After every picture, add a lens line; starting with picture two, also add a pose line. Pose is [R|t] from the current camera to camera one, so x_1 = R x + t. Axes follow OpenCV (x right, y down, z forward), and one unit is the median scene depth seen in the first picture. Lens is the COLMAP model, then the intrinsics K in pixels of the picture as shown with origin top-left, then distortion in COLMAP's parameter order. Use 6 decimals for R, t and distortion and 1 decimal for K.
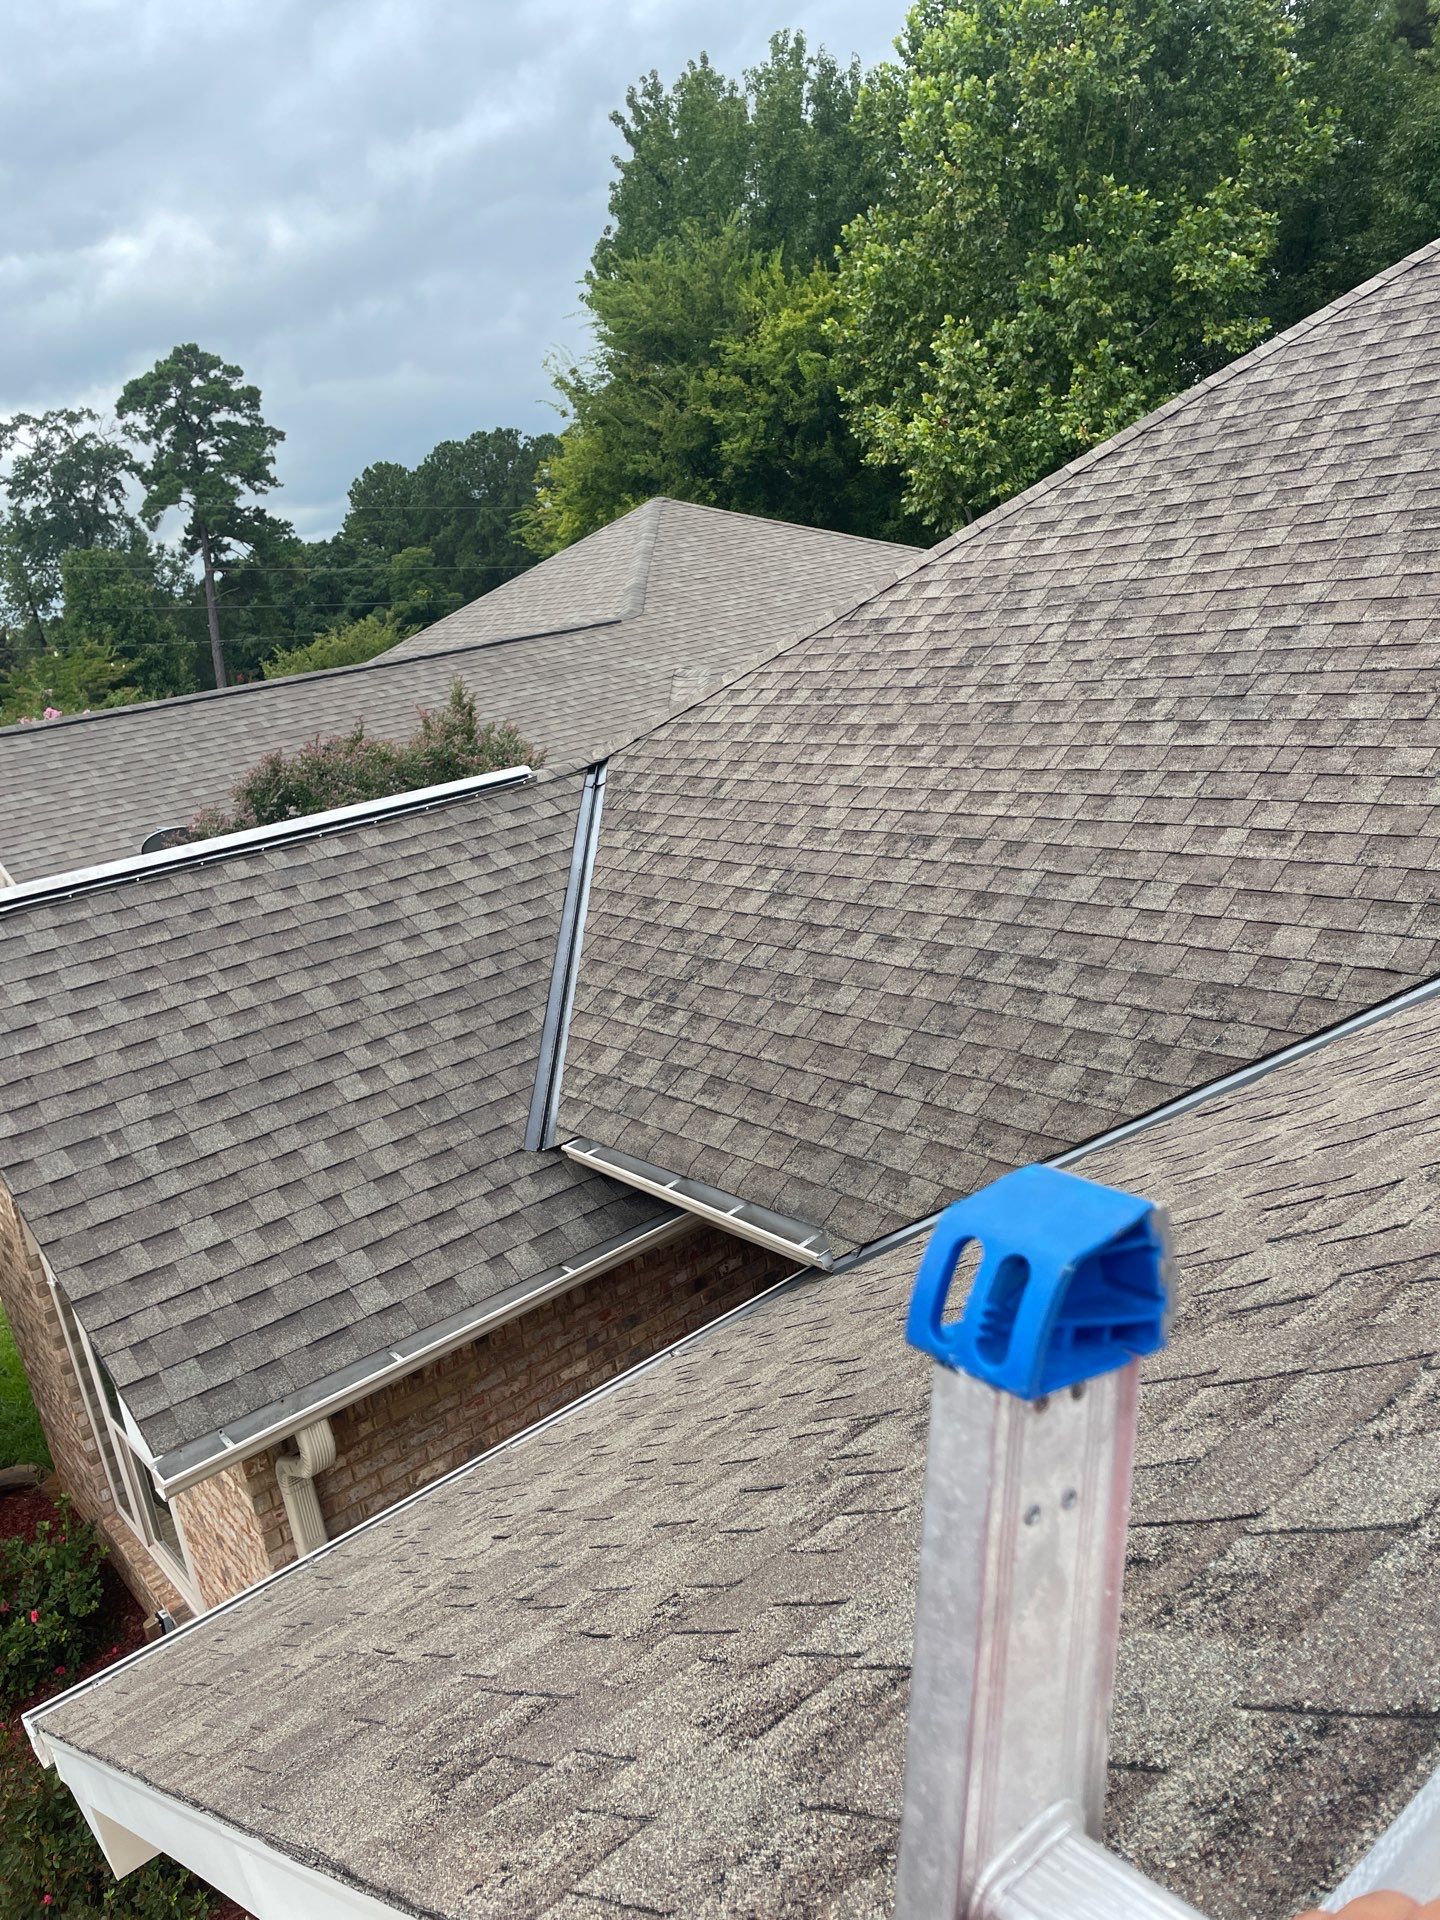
lens RADIAL K [[1477.0, 0, 720.0], [0, 1477.0, 960.0], [0, 0, 1]] dist [0.074712, -0.091501]
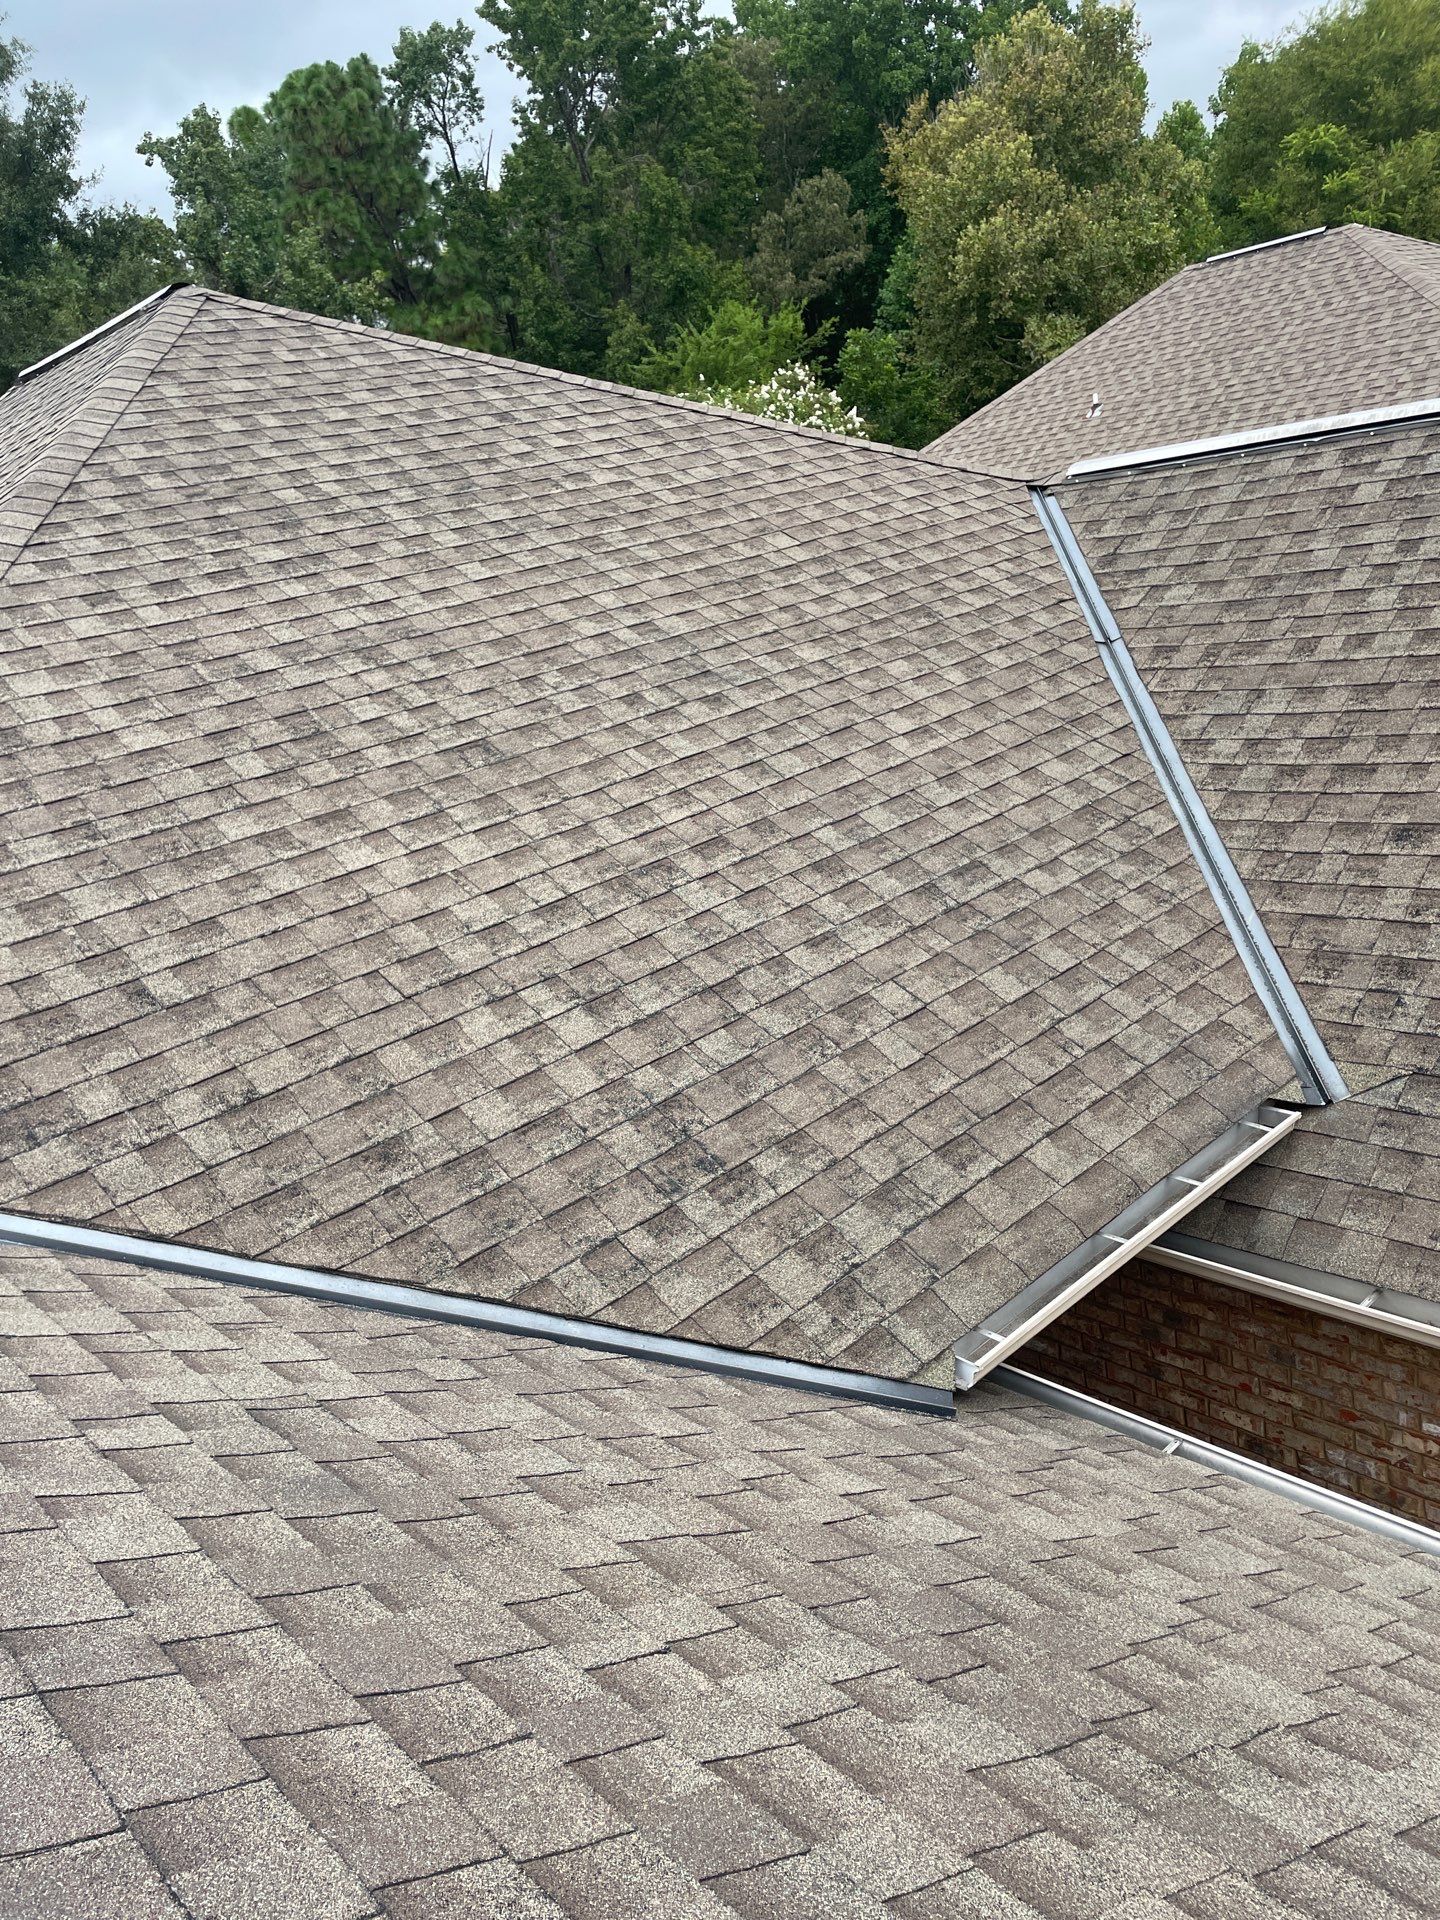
lens RADIAL K [[1477.0, 0, 720.0], [0, 1477.0, 960.0], [0, 0, 1]] dist [0.074712, -0.091501]
pose [[-0.035545, -0.142550, 0.989149, -0.603078], [0.456166, 0.878335, 0.142973, -0.128450], [-0.889185, 0.456298, 0.033806, 0.932131]]
